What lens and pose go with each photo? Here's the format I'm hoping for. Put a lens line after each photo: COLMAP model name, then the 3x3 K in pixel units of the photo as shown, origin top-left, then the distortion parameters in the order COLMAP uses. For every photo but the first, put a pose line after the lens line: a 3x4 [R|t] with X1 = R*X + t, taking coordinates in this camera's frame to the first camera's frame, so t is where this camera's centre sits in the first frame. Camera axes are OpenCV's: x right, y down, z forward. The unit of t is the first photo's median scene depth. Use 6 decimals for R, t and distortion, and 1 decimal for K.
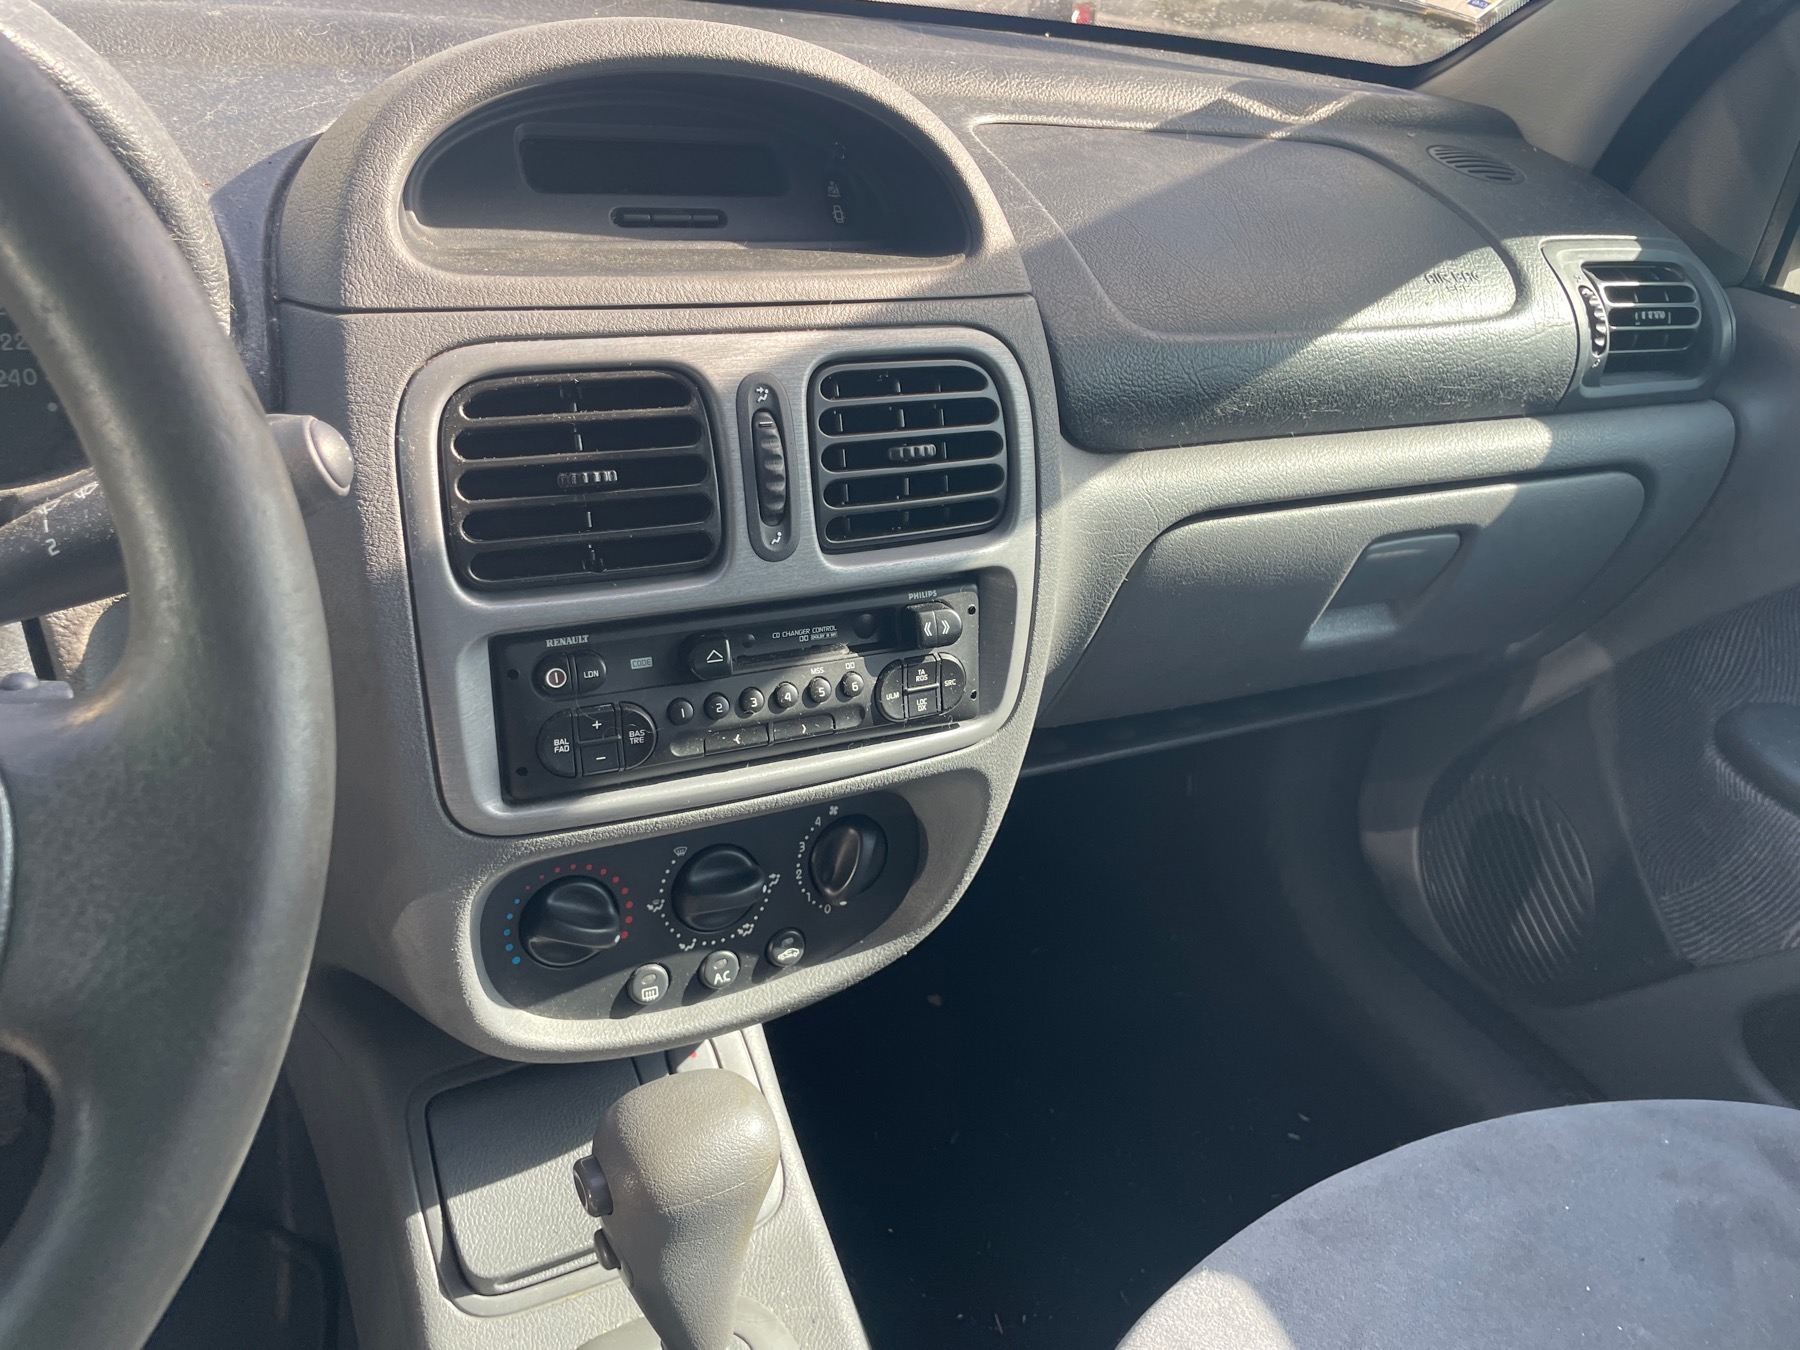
lens RADIAL K [[1345.2, 0, 900.0], [0, 1345.2, 675.0], [0, 0, 1]] dist [0.073168, -0.098889]
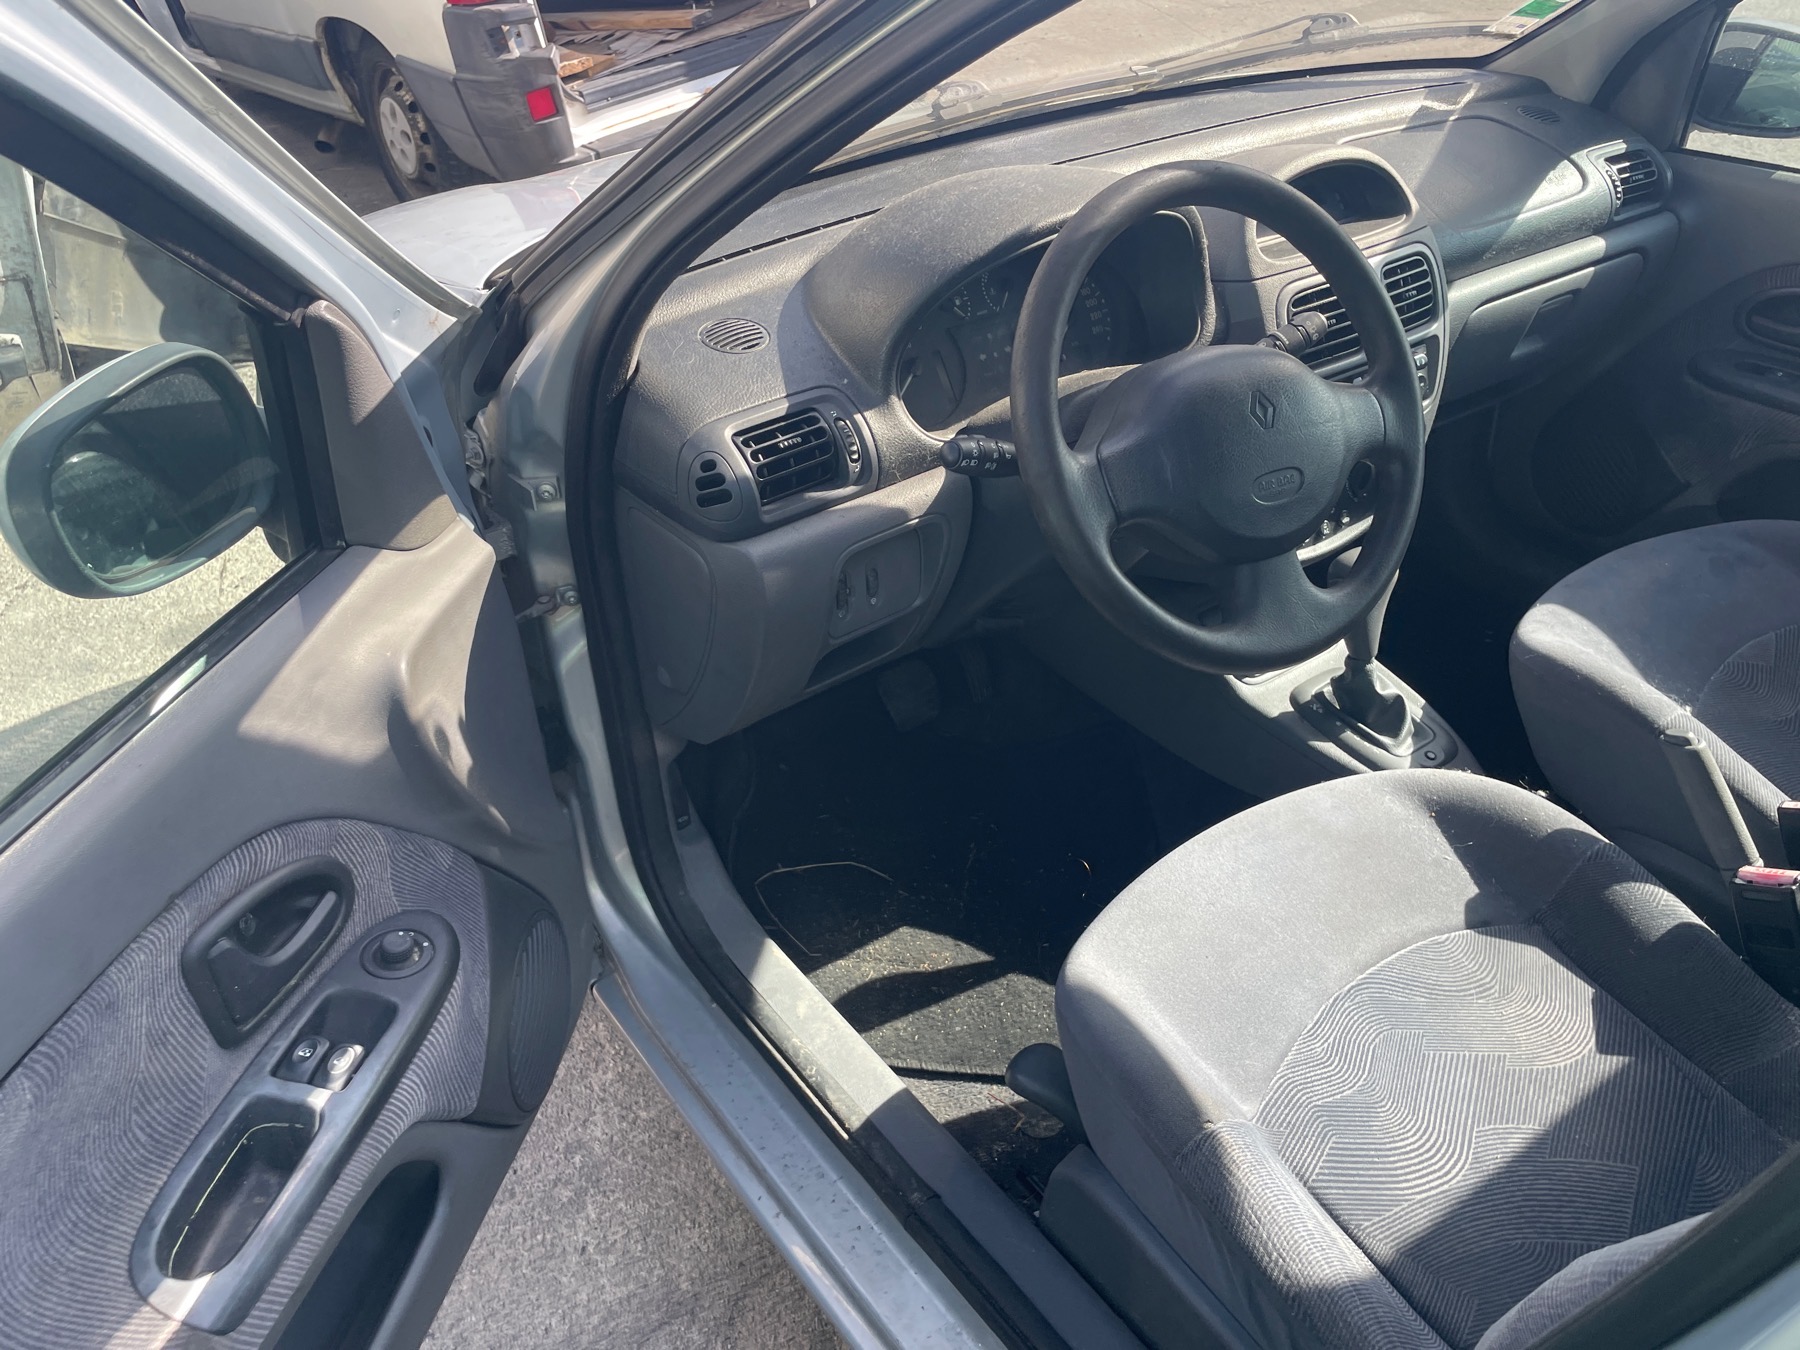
lens RADIAL K [[1351.0, 0, 900.0], [0, 1351.0, 675.0], [0, 0, 1]] dist [0.076224, -0.107527]
pose [[0.978694, -0.194590, 0.065515, -0.929204], [0.188102, 0.977657, 0.093834, 0.088310], [-0.082310, -0.079512, 0.993430, -1.175468]]
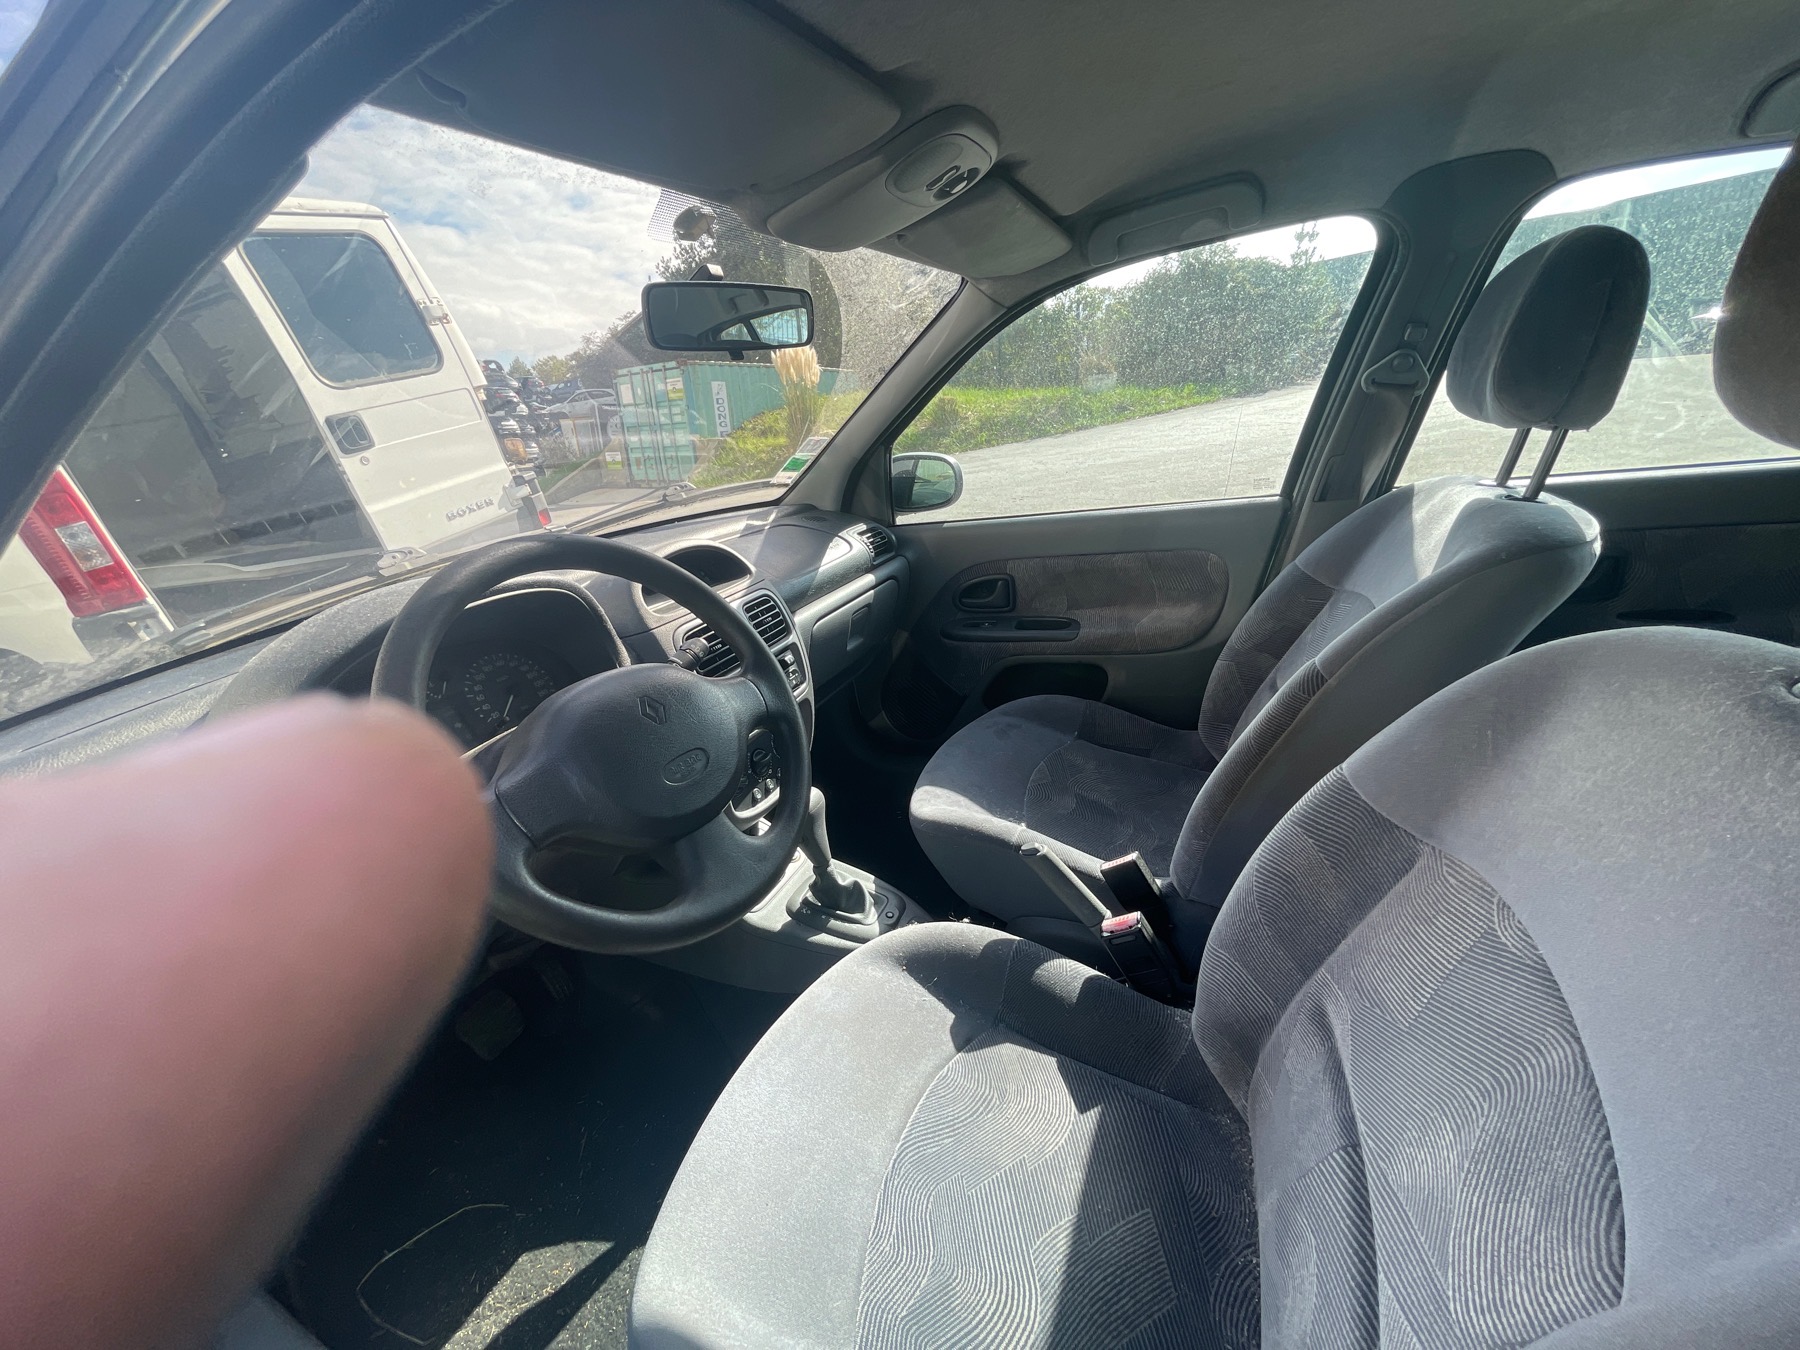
lens RADIAL K [[724.0, 0, 900.0], [0, 724.0, 675.0], [0, 0, 1]] dist [-0.000483, -0.000059]
pose [[0.755044, -0.394614, 0.523631, -0.626851], [0.476139, 0.879039, -0.024111, 0.150376], [-0.450778, 0.267526, 0.851604, -0.668768]]
